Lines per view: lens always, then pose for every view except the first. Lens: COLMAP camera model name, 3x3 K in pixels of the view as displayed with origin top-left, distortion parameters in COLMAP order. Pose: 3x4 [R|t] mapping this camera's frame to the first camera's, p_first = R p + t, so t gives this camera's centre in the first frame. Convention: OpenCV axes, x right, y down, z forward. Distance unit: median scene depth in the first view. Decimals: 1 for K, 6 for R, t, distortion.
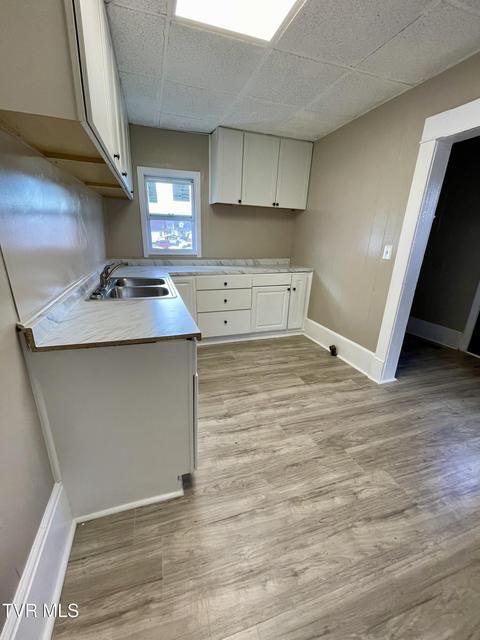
lens RADIAL K [[256.0, 0, 239.7], [0, 256.0, 317.3], [0, 0, 1]] dist [-0.001050, 0.001232]
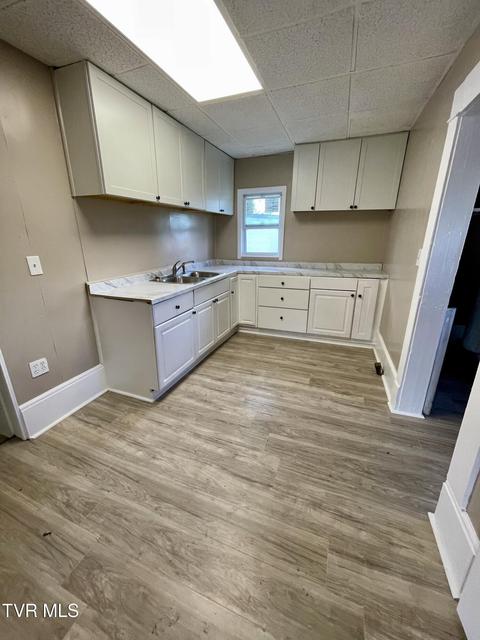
lens RADIAL K [[256.0, 0, 238.0], [0, 256.0, 316.8], [0, 0, 1]] dist [-0.001050, 0.001232]
pose [[0.777974, 0.158294, -0.608029, 0.555985], [-0.168974, 0.984801, 0.040180, 0.001244], [0.605148, 0.071482, 0.792897, 0.002565]]
